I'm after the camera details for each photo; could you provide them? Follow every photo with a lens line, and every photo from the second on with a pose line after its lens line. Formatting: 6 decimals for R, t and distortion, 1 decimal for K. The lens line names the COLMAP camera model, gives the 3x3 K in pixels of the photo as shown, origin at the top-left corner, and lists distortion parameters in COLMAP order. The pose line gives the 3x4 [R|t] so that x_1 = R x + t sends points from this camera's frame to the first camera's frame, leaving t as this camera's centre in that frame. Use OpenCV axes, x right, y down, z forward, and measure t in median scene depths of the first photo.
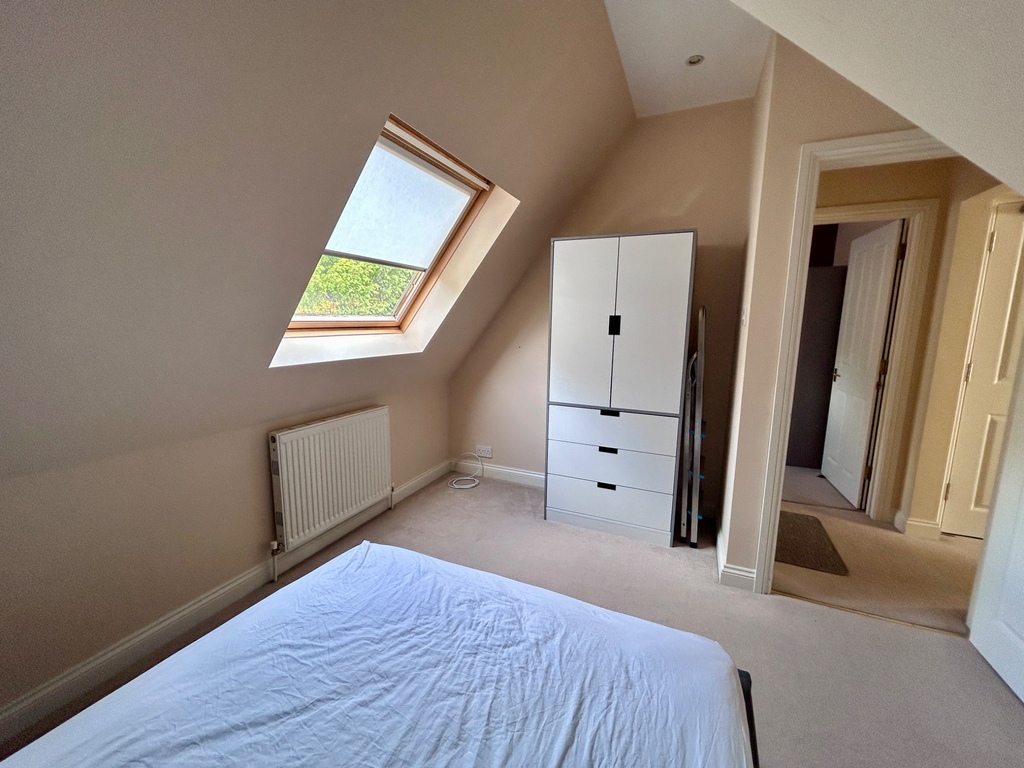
lens RADIAL K [[411.5, 0, 510.7], [0, 411.5, 382.8], [0, 0, 1]] dist [-0.003807, 0.000811]
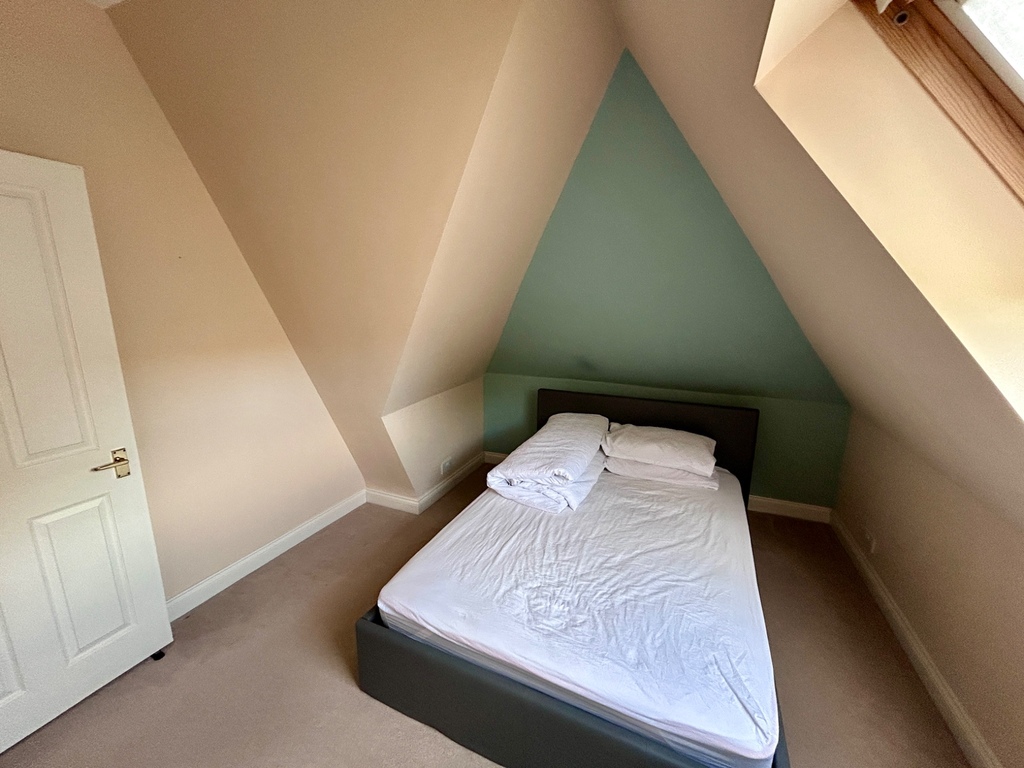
lens RADIAL K [[411.5, 0, 510.7], [0, 411.5, 382.8], [0, 0, 1]] dist [-0.003807, 0.000811]
pose [[-0.999829, -0.018191, 0.003326, 0.094711], [-0.015835, 0.935064, 0.354126, -0.525396], [-0.009552, 0.354013, -0.935192, 2.094418]]
